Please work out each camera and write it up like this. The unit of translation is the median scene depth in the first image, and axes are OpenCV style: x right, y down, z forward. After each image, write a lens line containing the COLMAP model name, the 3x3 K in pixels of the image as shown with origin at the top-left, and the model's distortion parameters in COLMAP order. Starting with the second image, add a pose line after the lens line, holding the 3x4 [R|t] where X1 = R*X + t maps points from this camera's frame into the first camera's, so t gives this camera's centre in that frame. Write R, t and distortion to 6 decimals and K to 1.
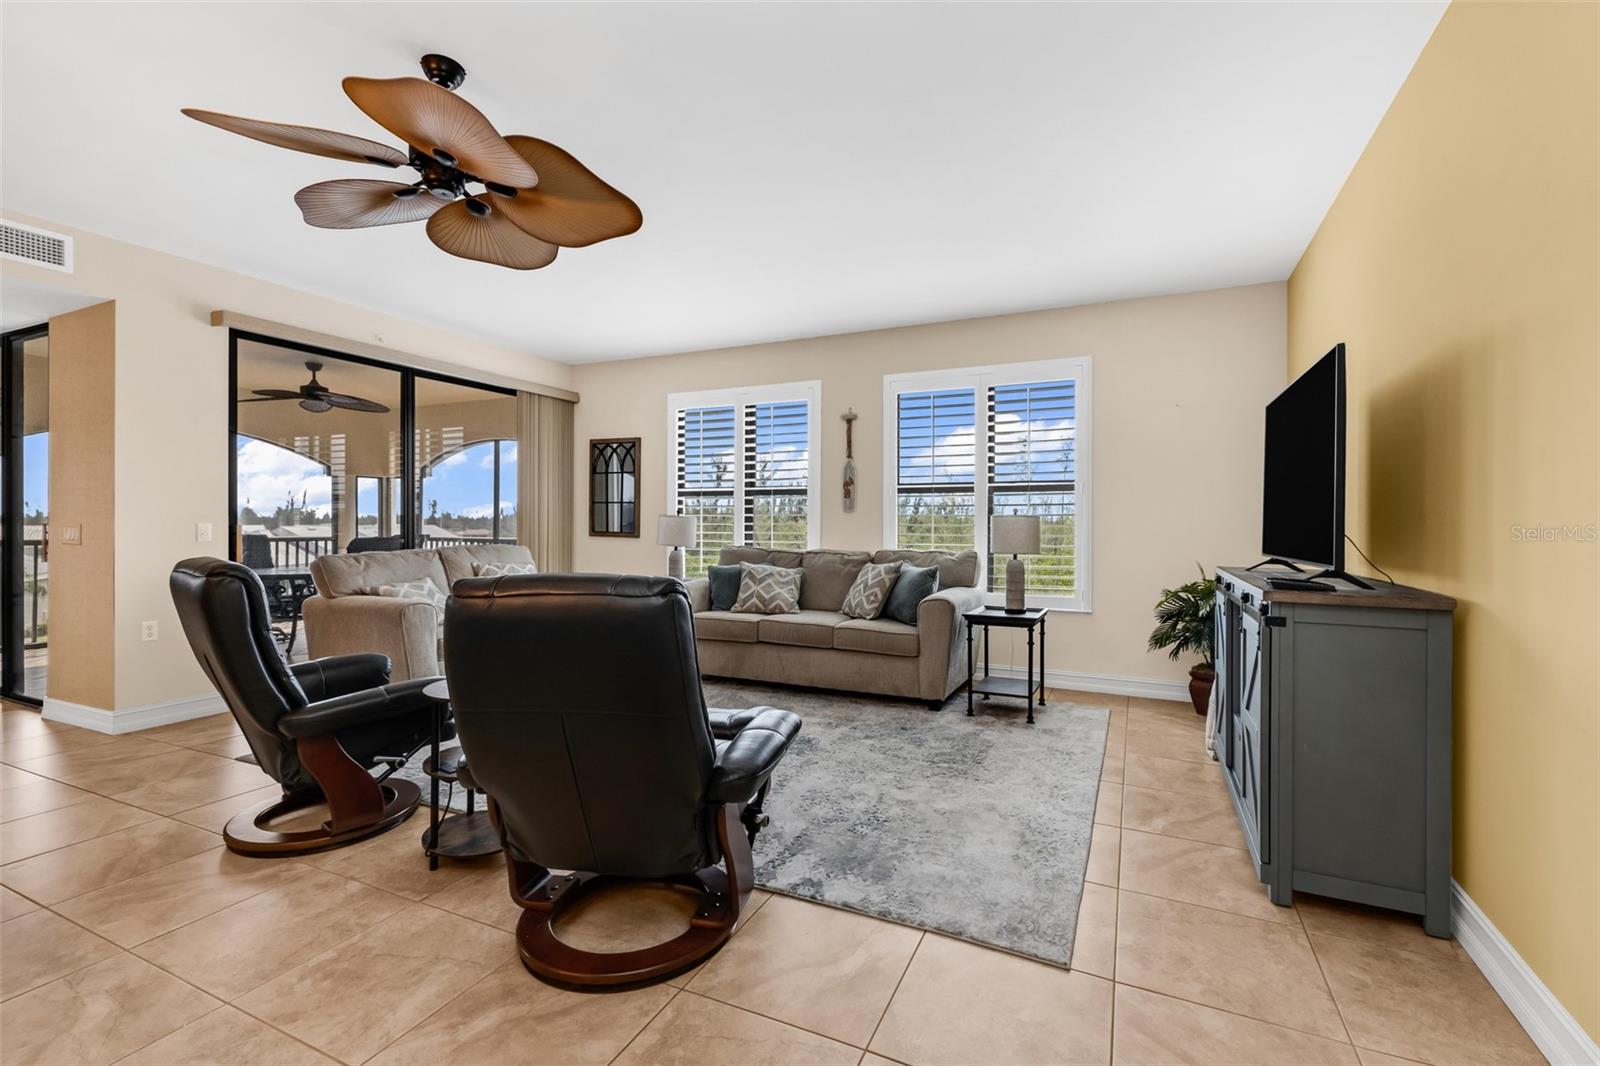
lens RADIAL K [[684.1, 0, 831.1], [0, 684.1, 524.9], [0, 0, 1]] dist [0.003200, 0.000314]
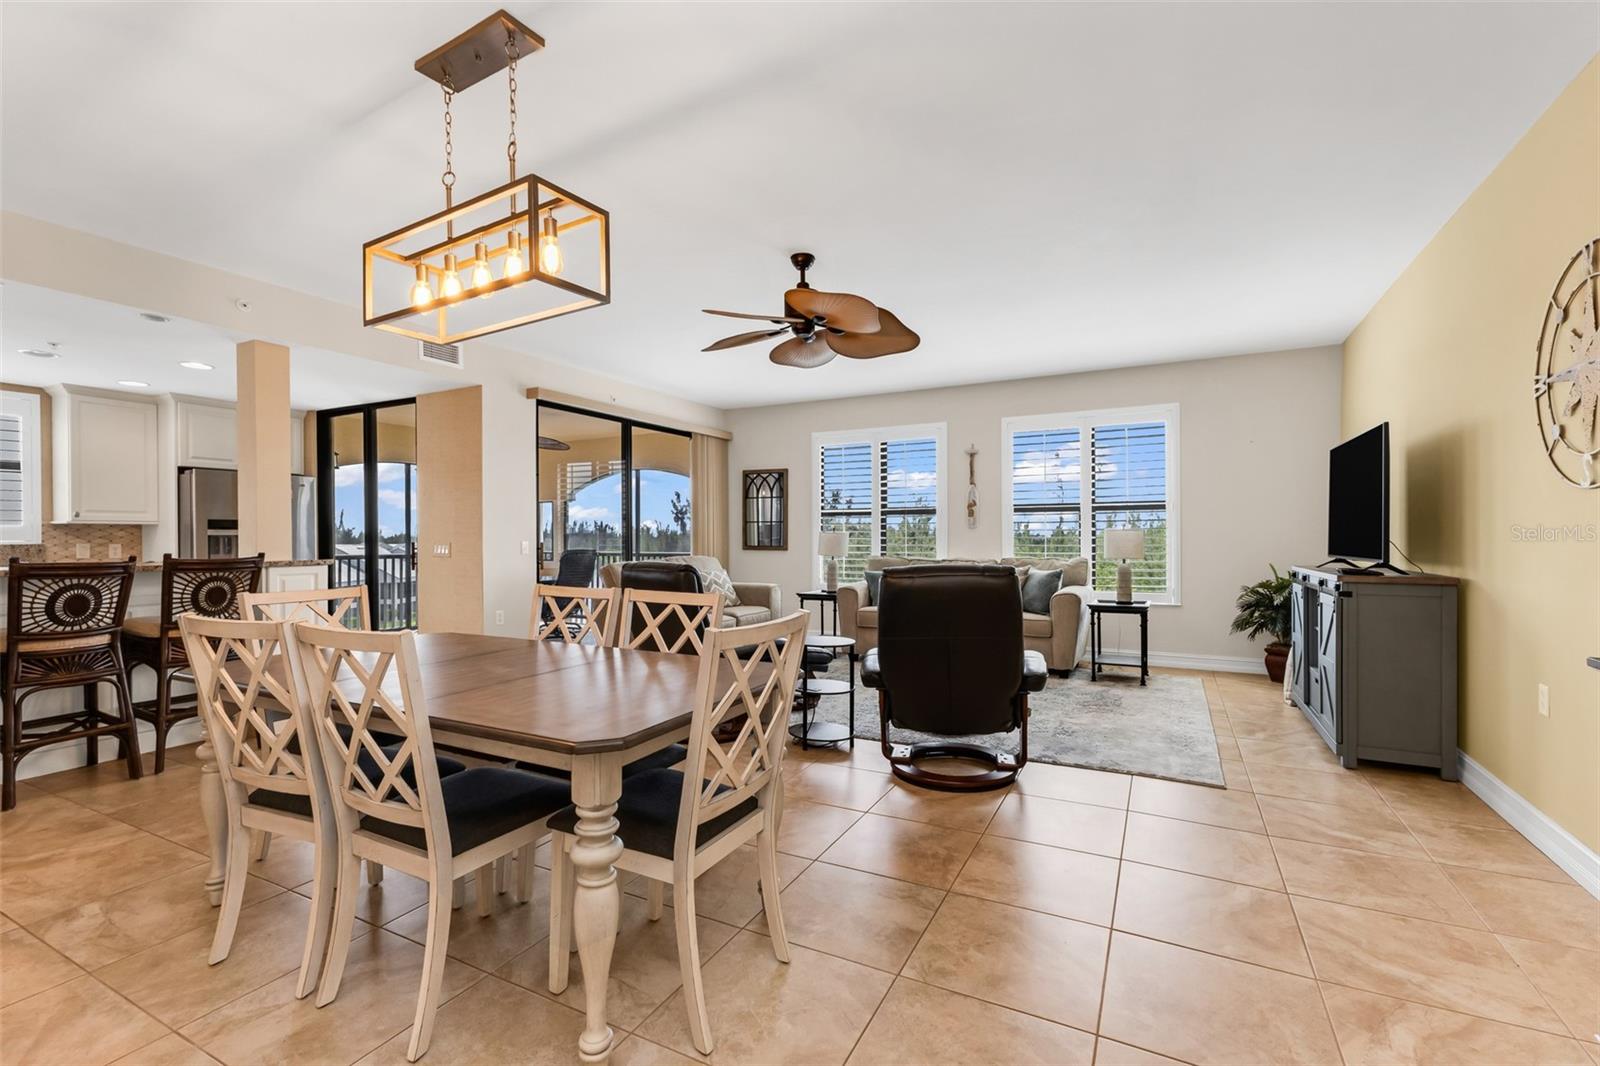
lens RADIAL K [[683.6, 0, 808.5], [0, 683.6, 541.4], [0, 0, 1]] dist [0.001556, 0.000155]
pose [[0.998005, -0.008595, -0.062552, -0.256368], [0.008753, 0.999959, 0.002240, 0.000603], [0.062530, -0.002783, 0.998039, -0.345222]]
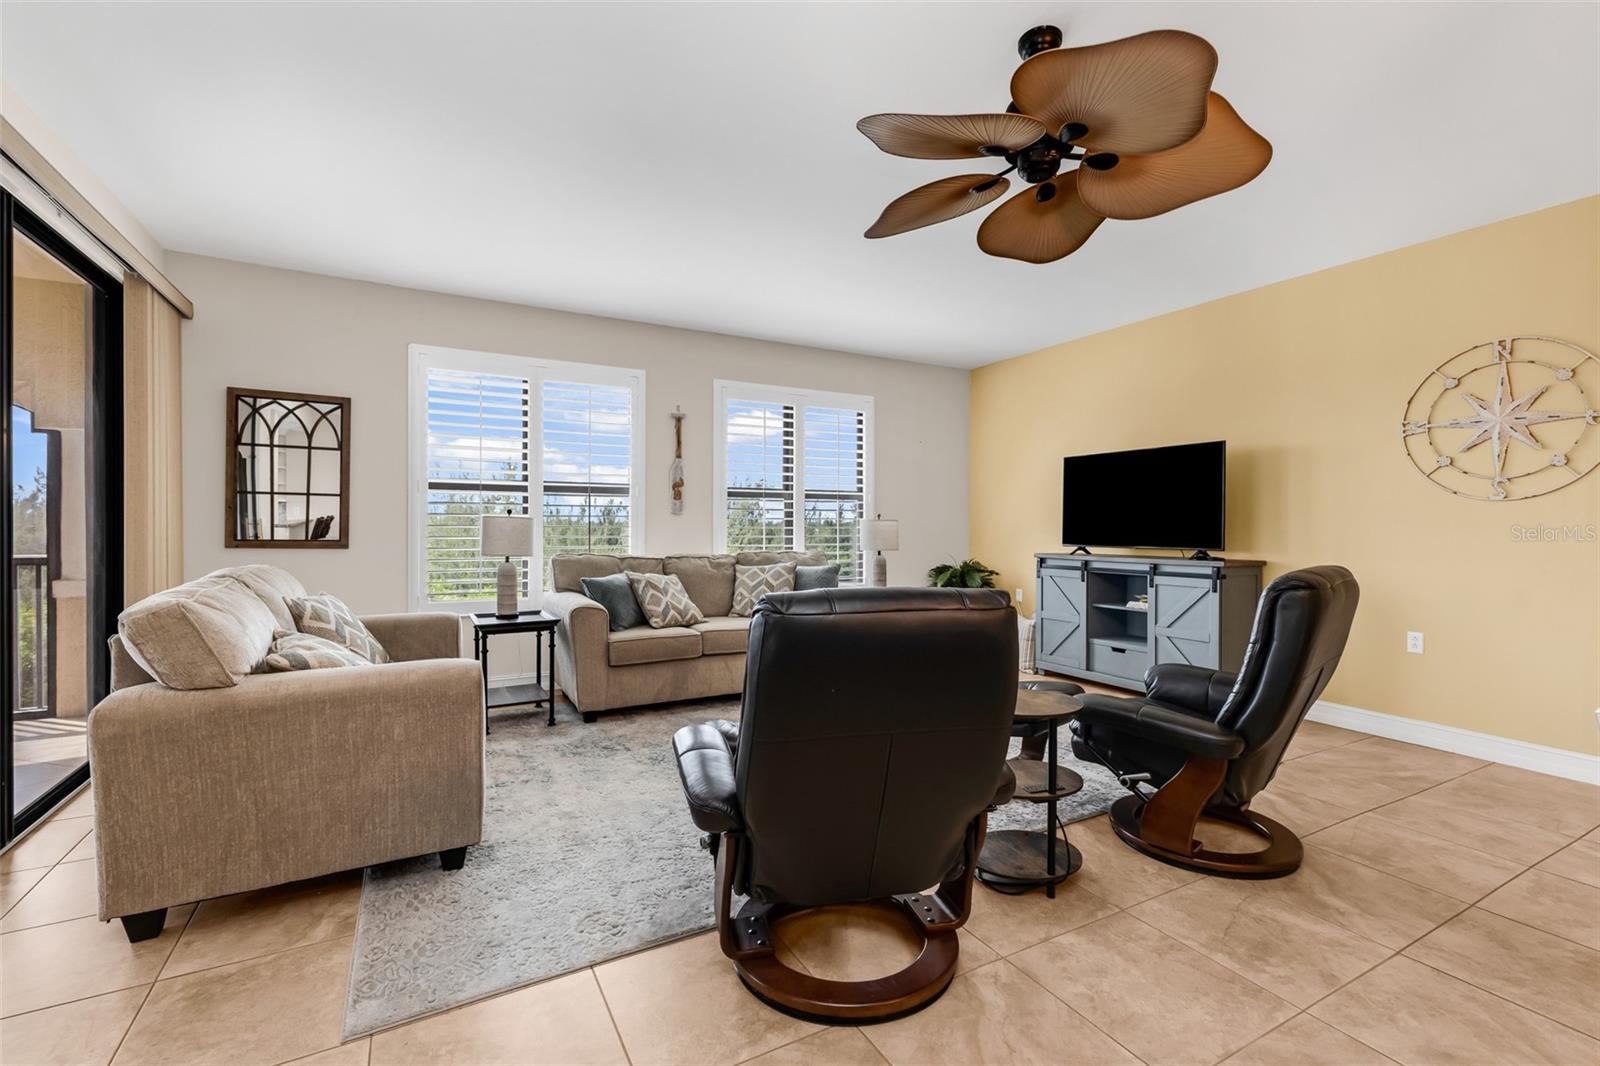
lens RADIAL K [[684.5, 0, 778.3], [0, 684.5, 527.6], [0, 0, 1]] dist [0.011990, 0.000080]
pose [[0.611304, -0.004239, 0.791385, -0.861182], [0.000114, 0.999986, 0.005268, -0.006897], [-0.791396, -0.003130, 0.611296, 0.397078]]
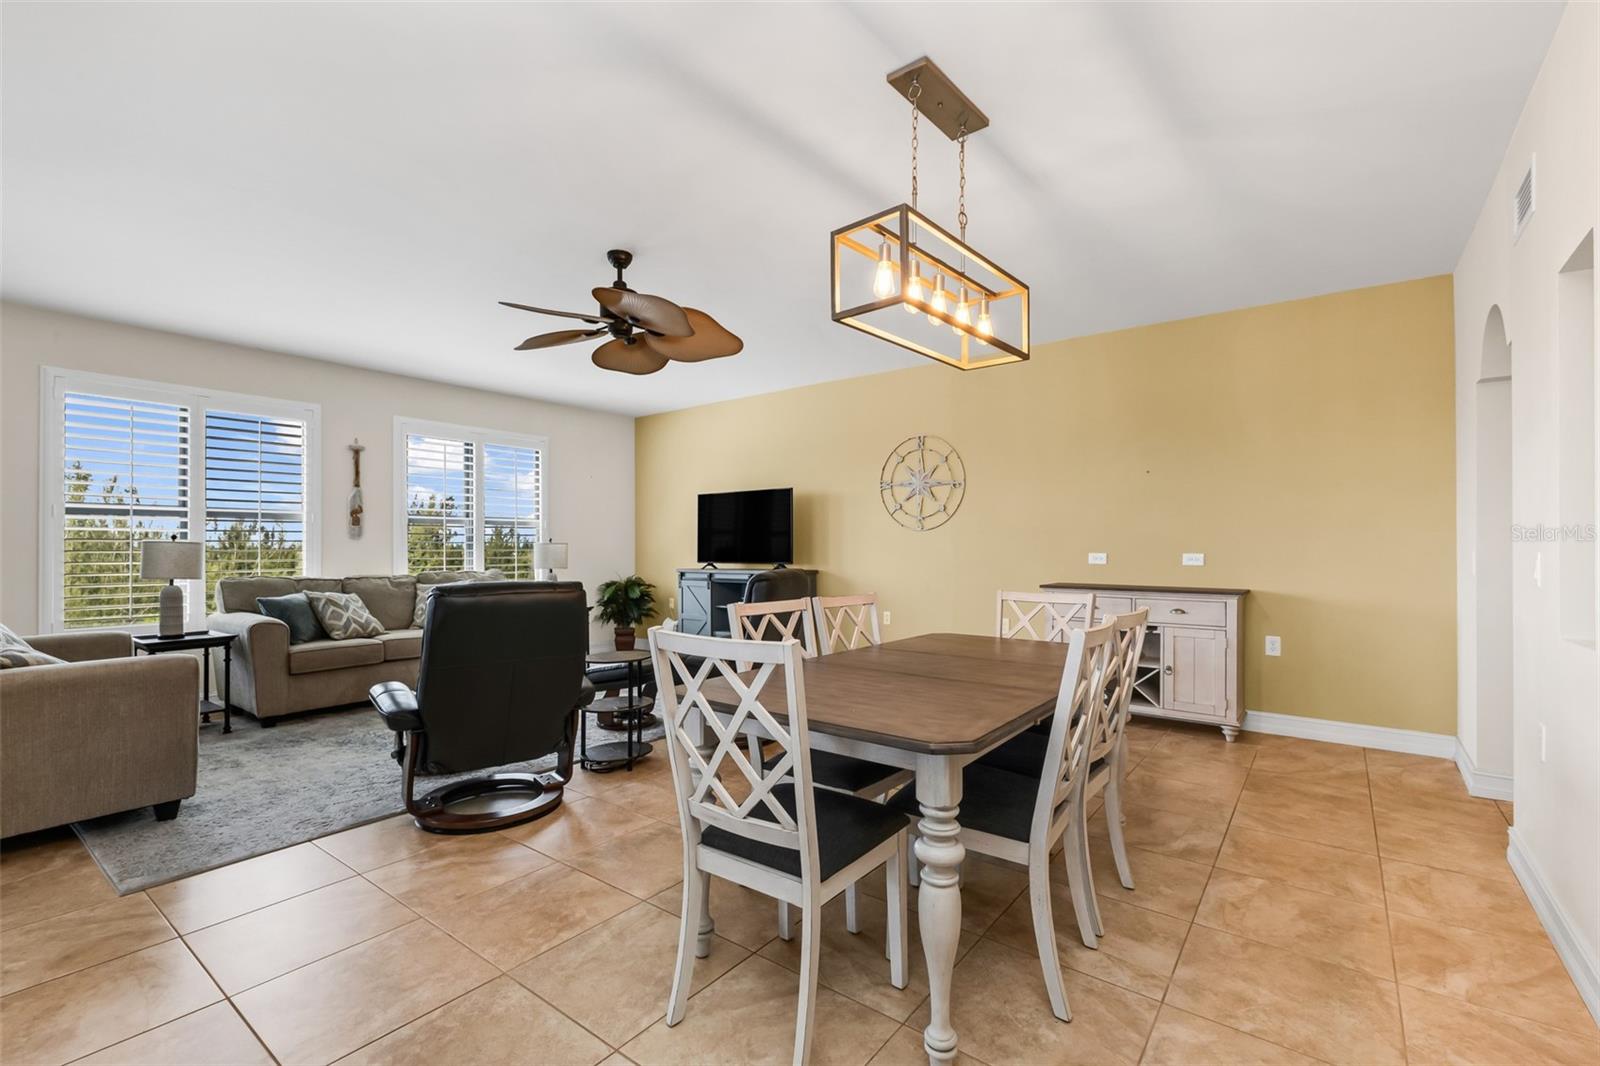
lens RADIAL K [[711.0, 0, 772.3], [0, 711.0, 542.3], [0, 0, 1]] dist [0.010304, -0.000666]
pose [[0.253488, 0.003150, 0.967333, -1.146678], [0.006171, 0.999969, -0.004873, -0.005818], [-0.967319, 0.007205, 0.253461, 0.147174]]
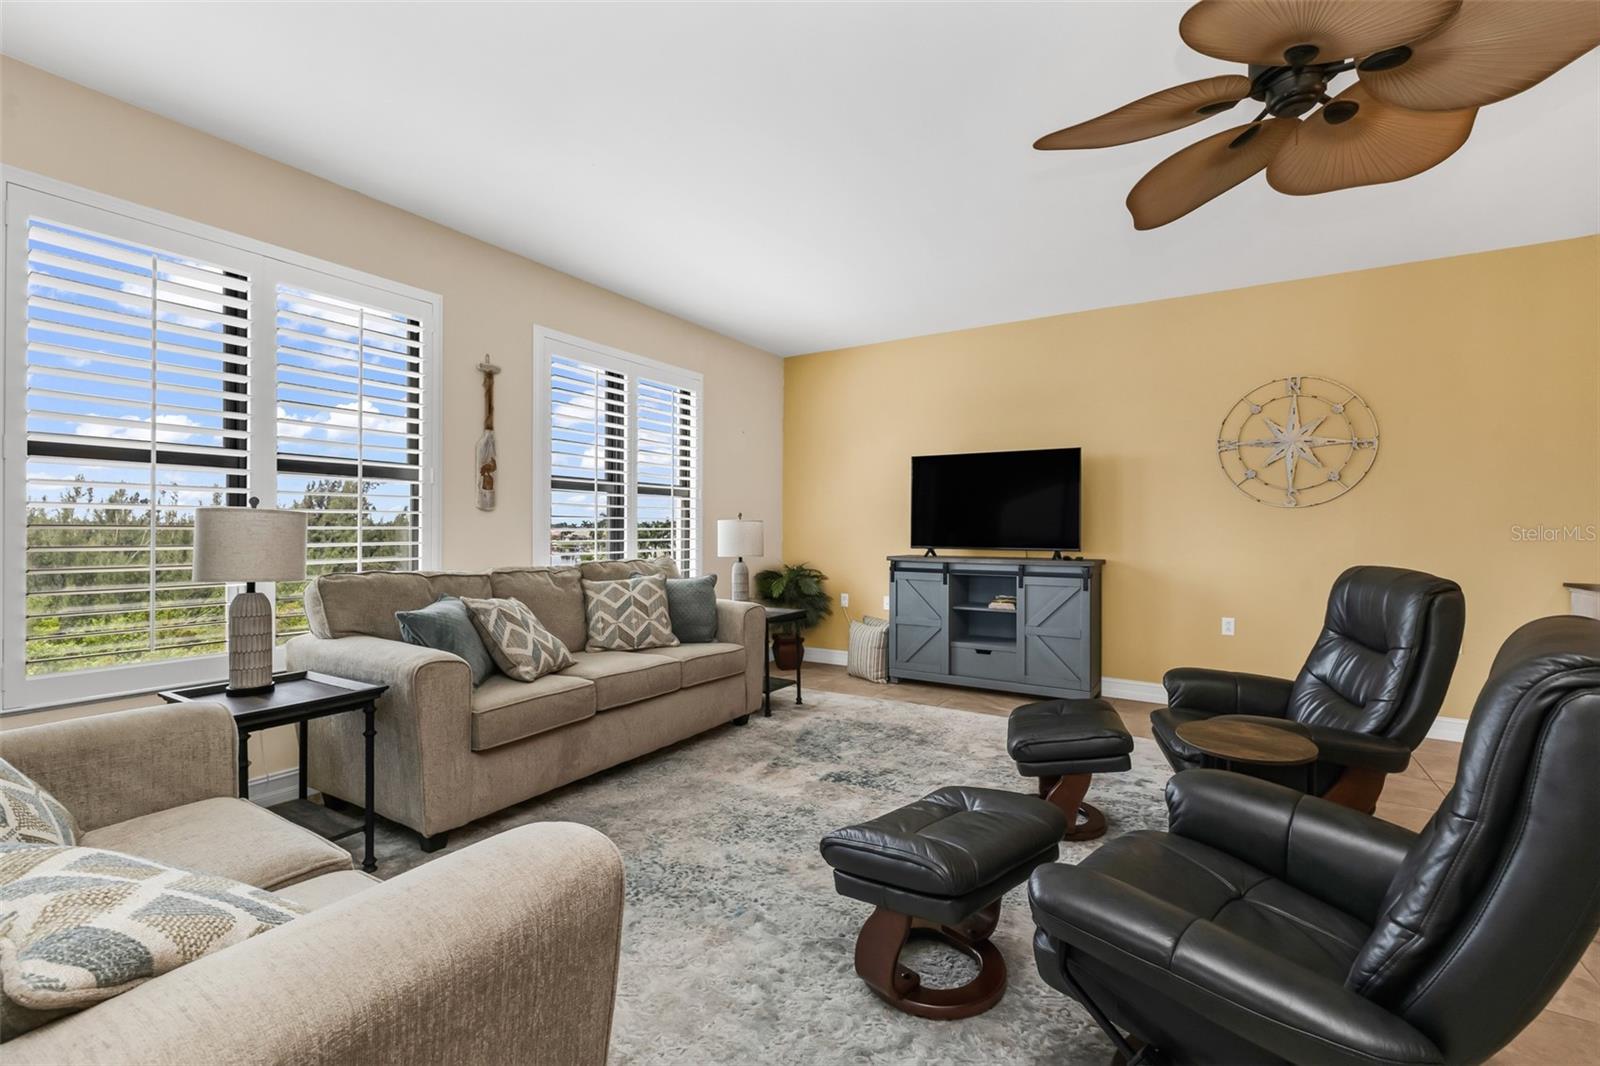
lens RADIAL K [[699.1, 0, 769.3], [0, 699.1, 529.2], [0, 0, 1]] dist [0.008932, -0.000043]
pose [[0.145146, -0.005664, 0.989394, -0.814380], [-0.002675, 0.999978, 0.006117, -0.006879], [-0.989407, -0.003534, 0.145127, 0.830671]]
